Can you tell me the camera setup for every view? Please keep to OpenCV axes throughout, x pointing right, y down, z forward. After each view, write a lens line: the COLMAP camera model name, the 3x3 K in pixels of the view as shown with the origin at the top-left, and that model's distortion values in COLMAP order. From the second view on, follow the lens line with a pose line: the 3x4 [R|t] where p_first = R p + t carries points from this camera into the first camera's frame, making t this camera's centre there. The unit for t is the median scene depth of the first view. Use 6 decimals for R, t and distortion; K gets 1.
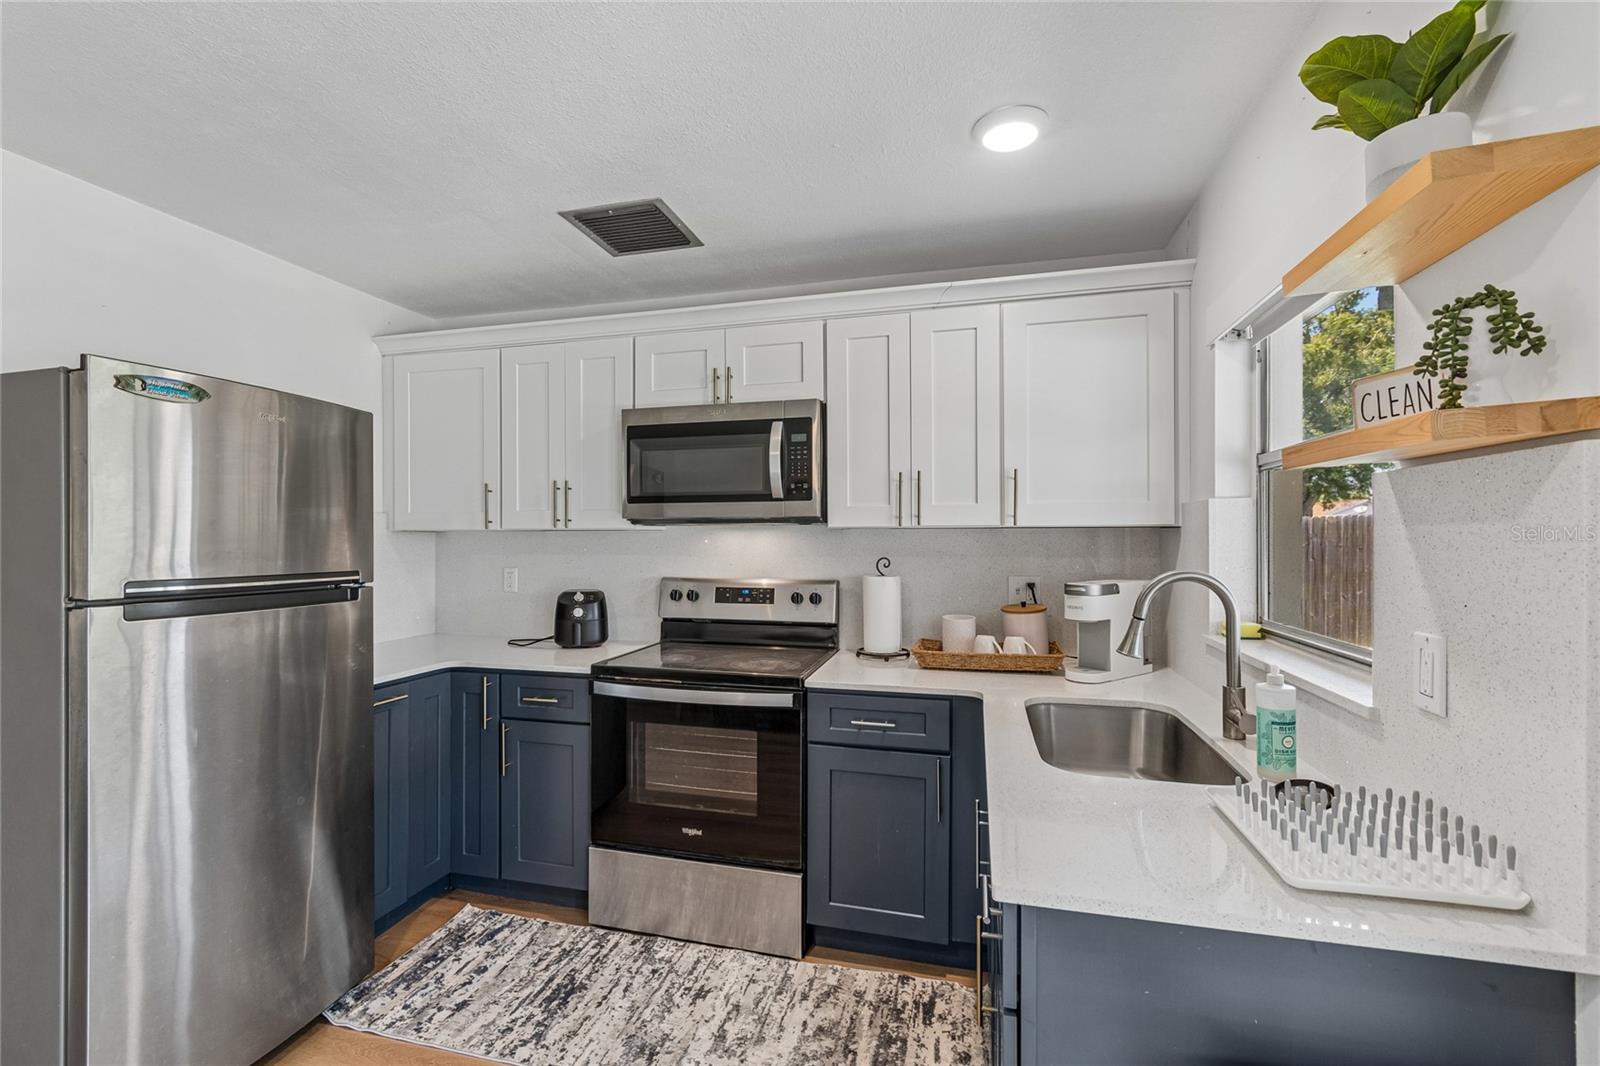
lens RADIAL K [[710.0, 0, 785.7], [0, 710.0, 539.9], [0, 0, 1]] dist [0.005980, -0.002774]
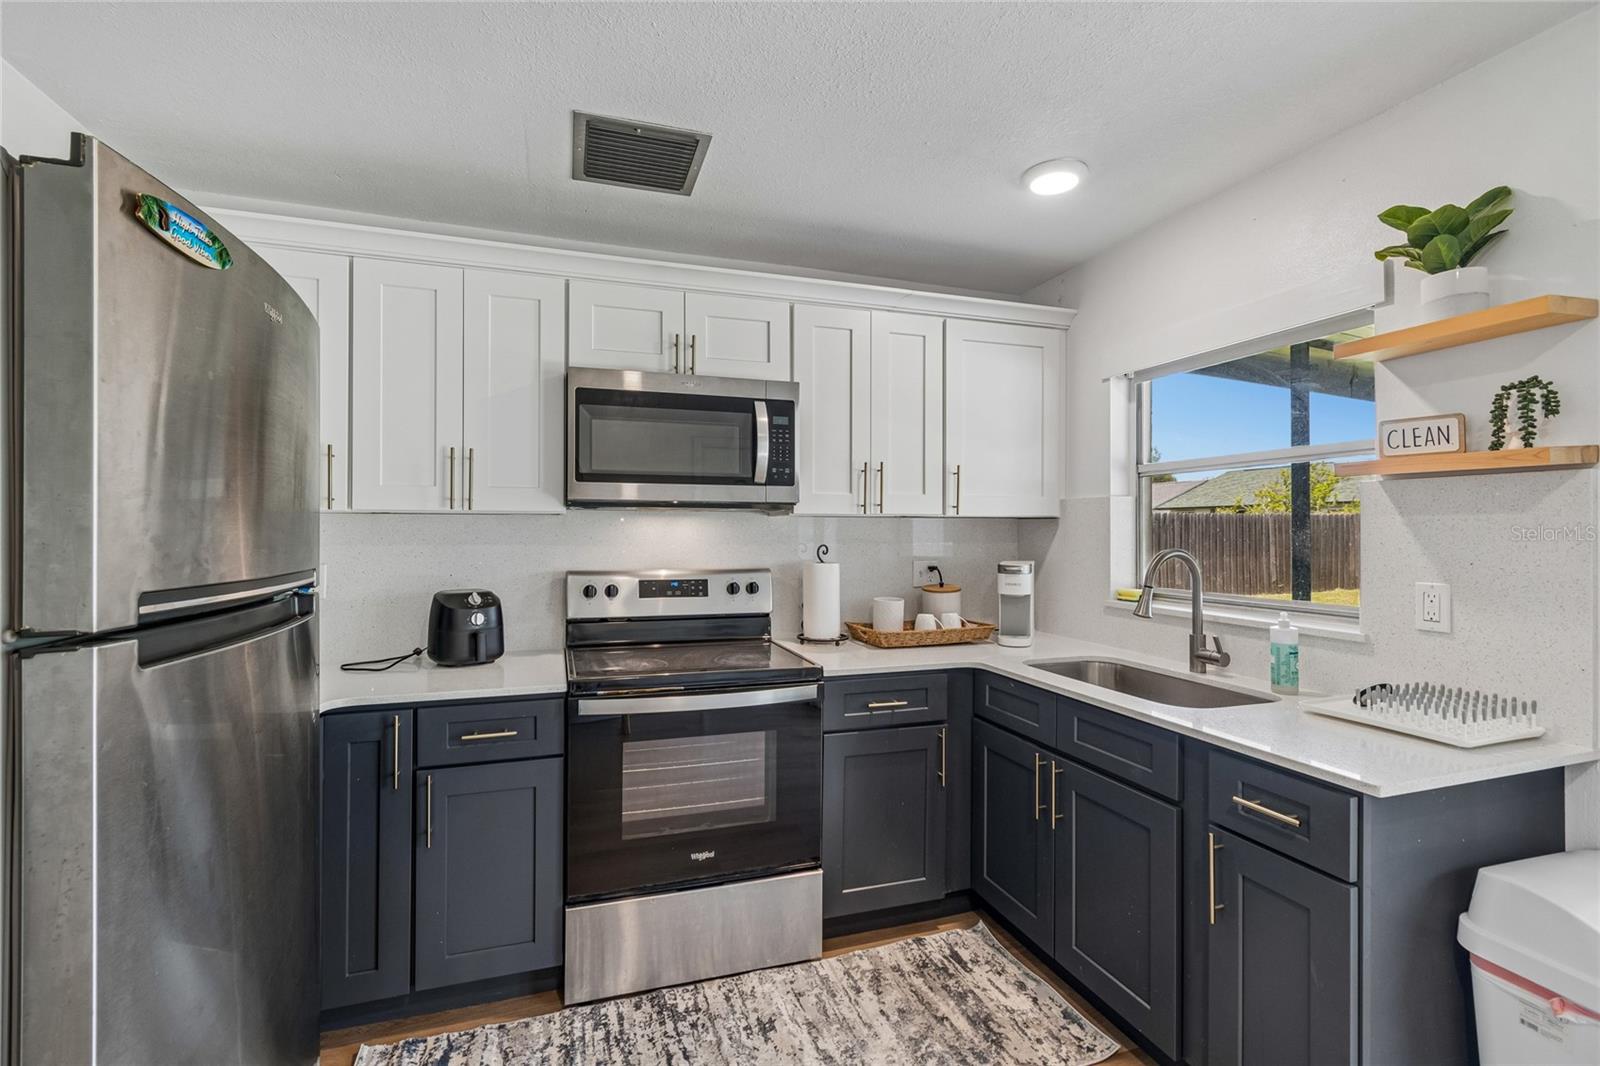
lens RADIAL K [[710.0, 0, 788.6], [0, 710.0, 527.3], [0, 0, 1]] dist [0.005980, -0.002774]
pose [[0.835328, 0.005903, 0.549720, -0.525508], [-0.001436, 0.999962, -0.008557, 0.009723], [-0.549750, 0.006359, 0.835305, 0.198476]]
